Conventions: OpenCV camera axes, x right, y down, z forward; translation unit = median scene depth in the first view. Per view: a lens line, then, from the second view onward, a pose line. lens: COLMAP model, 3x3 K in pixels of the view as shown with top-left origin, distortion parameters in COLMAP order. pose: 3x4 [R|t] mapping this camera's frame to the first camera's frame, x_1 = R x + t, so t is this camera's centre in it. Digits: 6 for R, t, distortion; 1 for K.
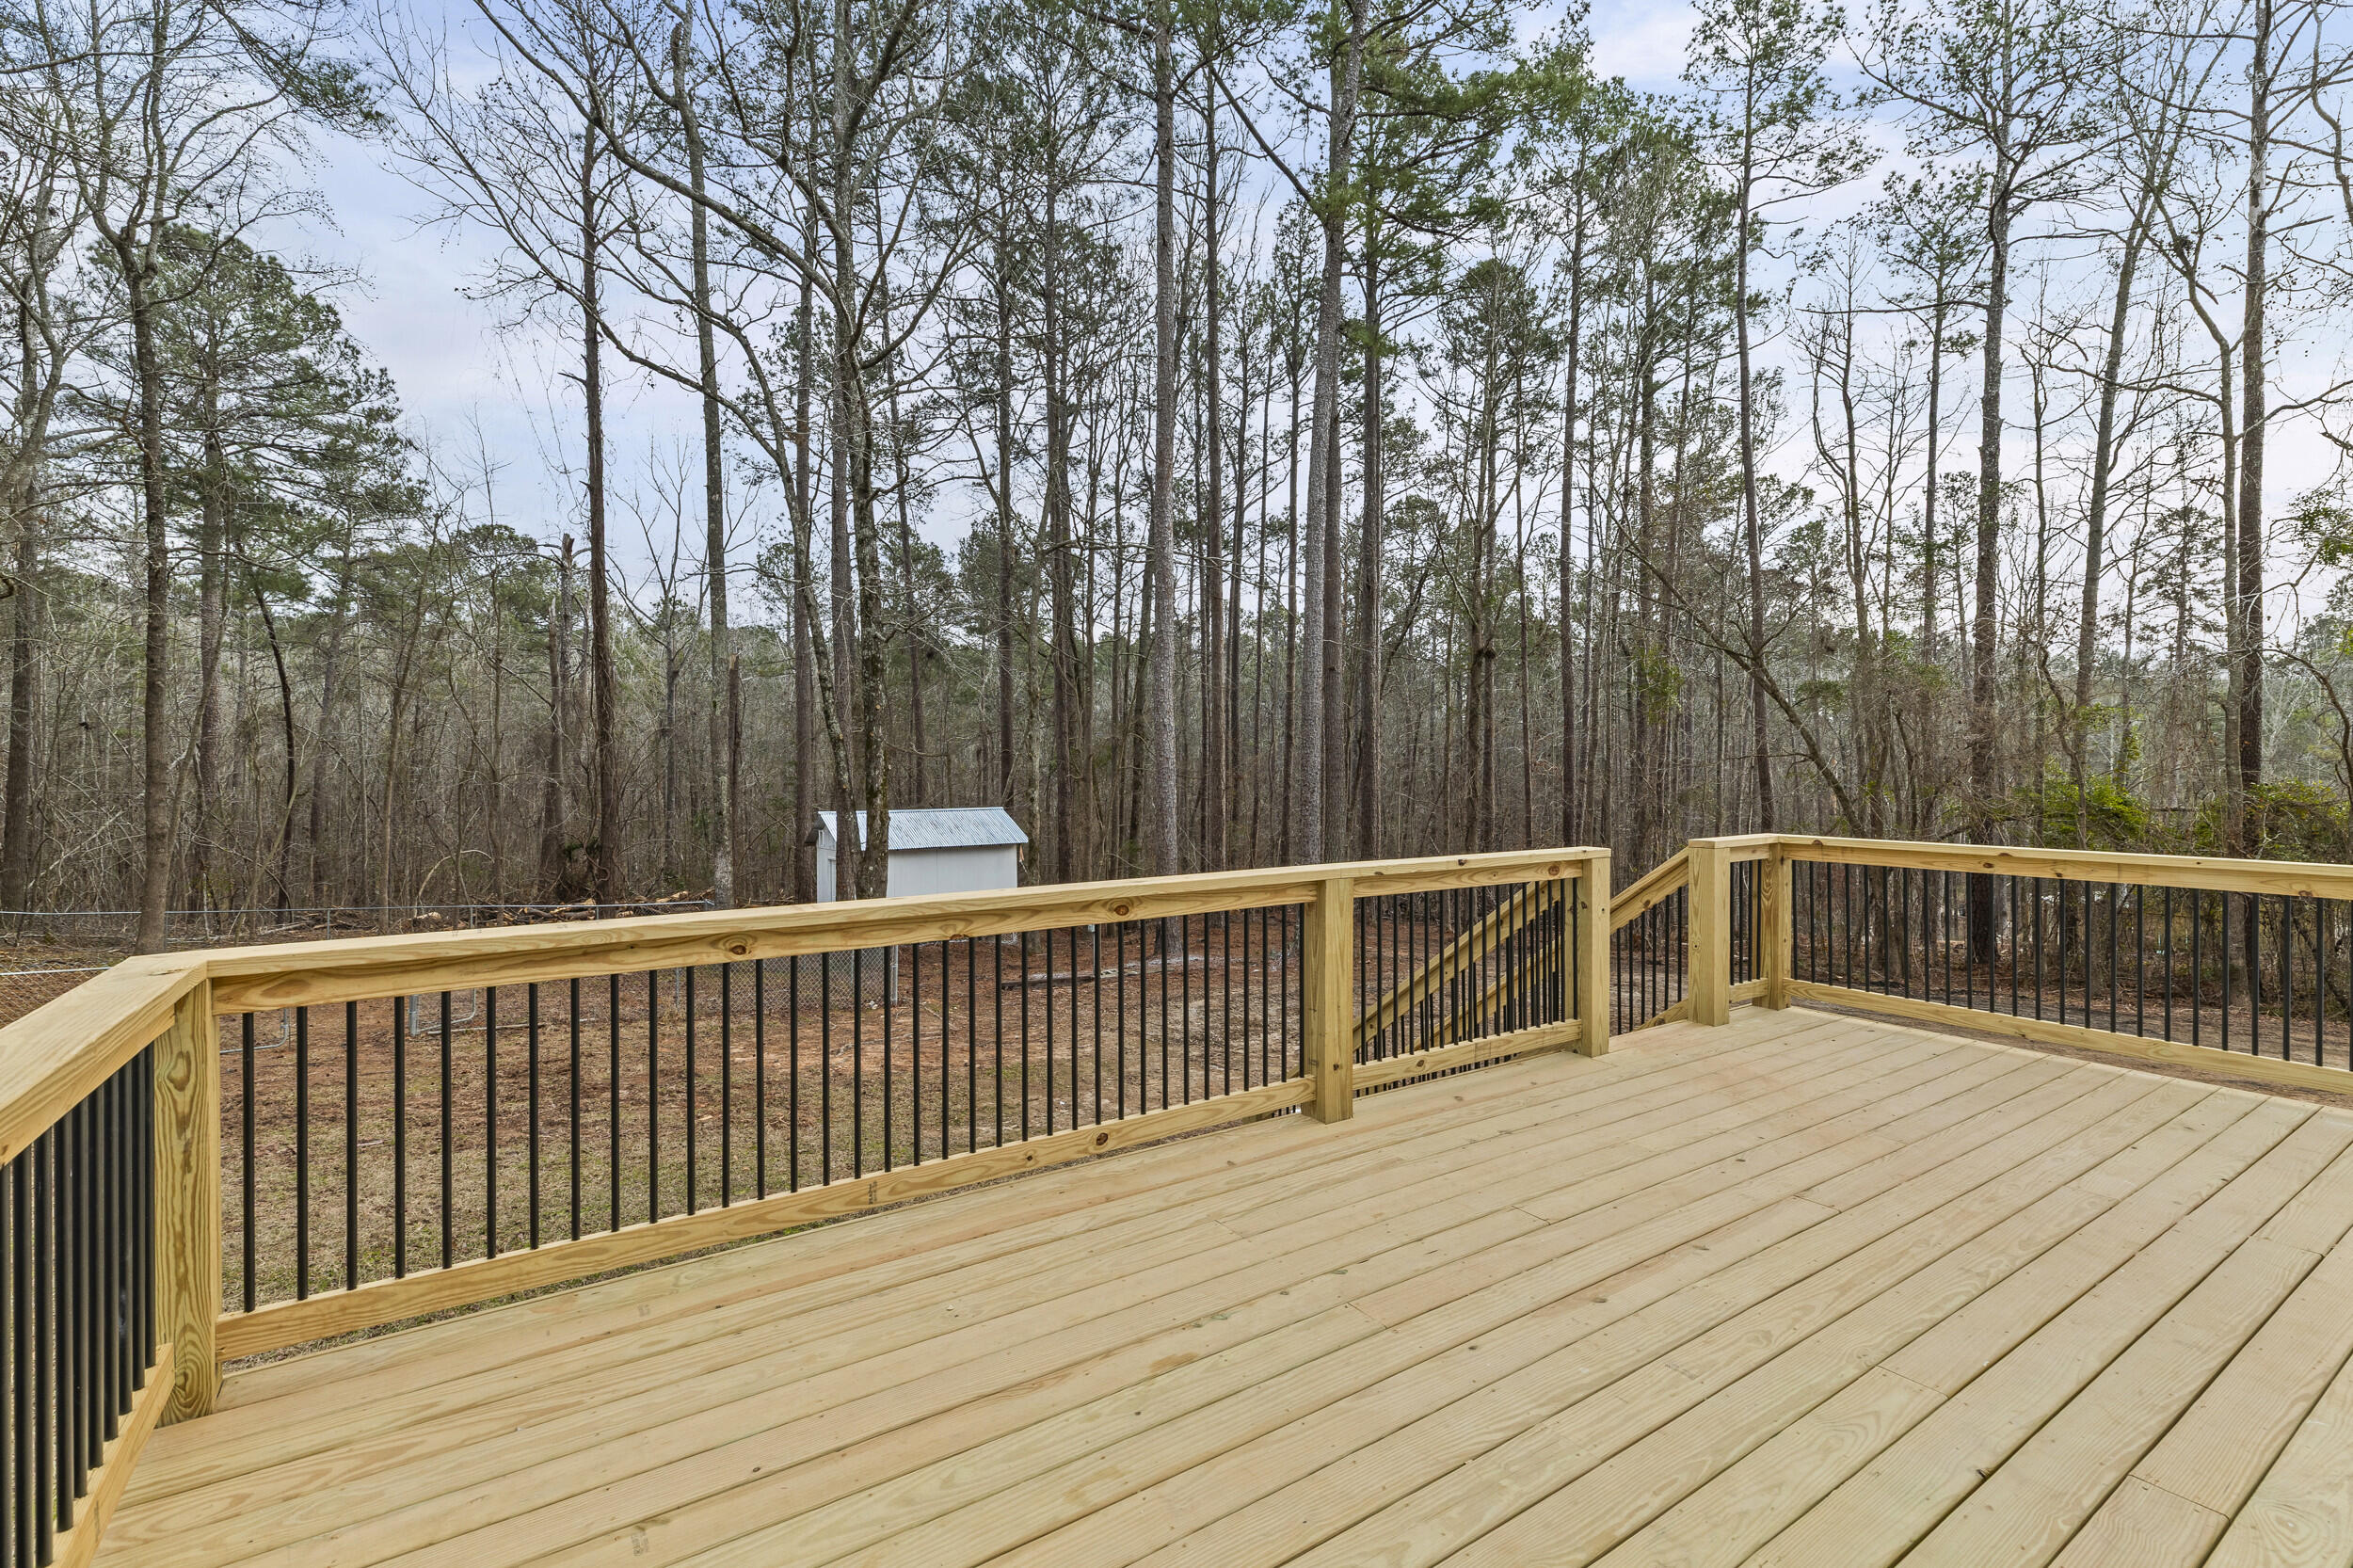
lens RADIAL K [[1064.3, 0, 1169.3], [0, 1064.3, 770.2], [0, 0, 1]] dist [-0.002699, 0.001760]
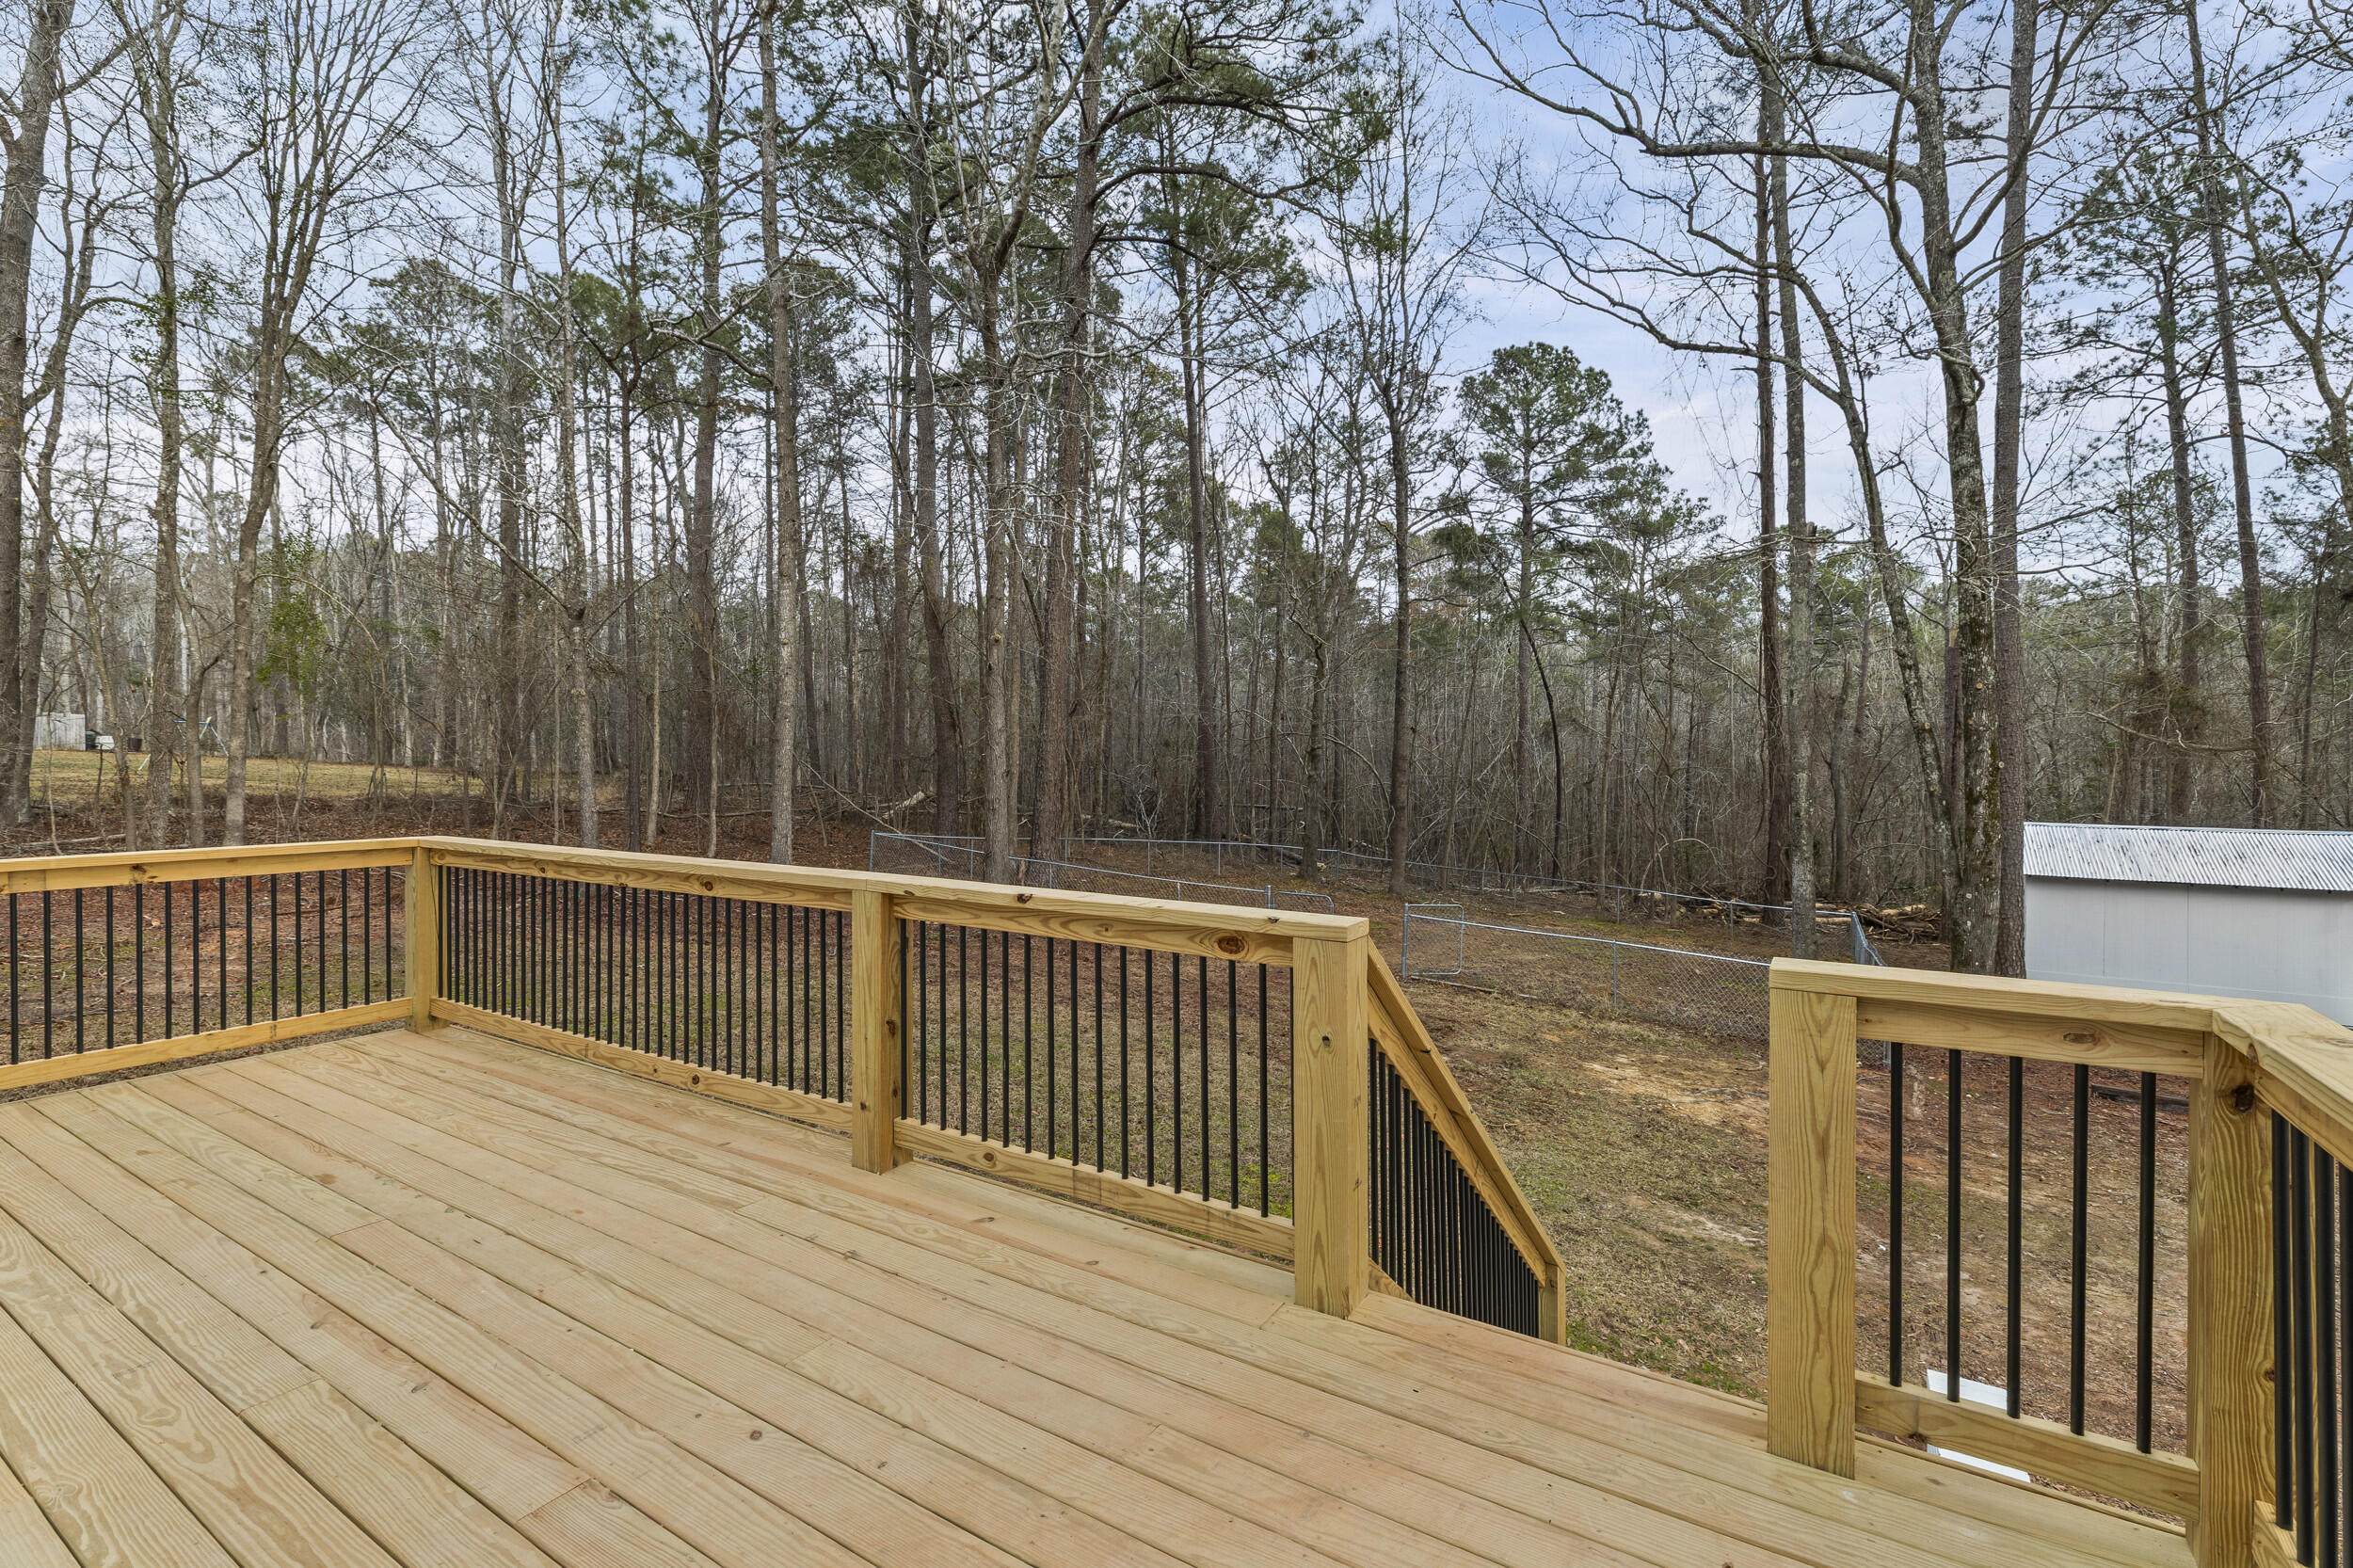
lens RADIAL K [[1064.3, 0, 1175.0], [0, 1064.3, 767.5], [0, 0, 1]] dist [-0.002699, 0.001760]
pose [[0.404064, 0.012428, -0.914646, 1.096199], [-0.010454, 0.999905, 0.008968, -0.008886], [0.914671, 0.005938, 0.404156, 0.916773]]
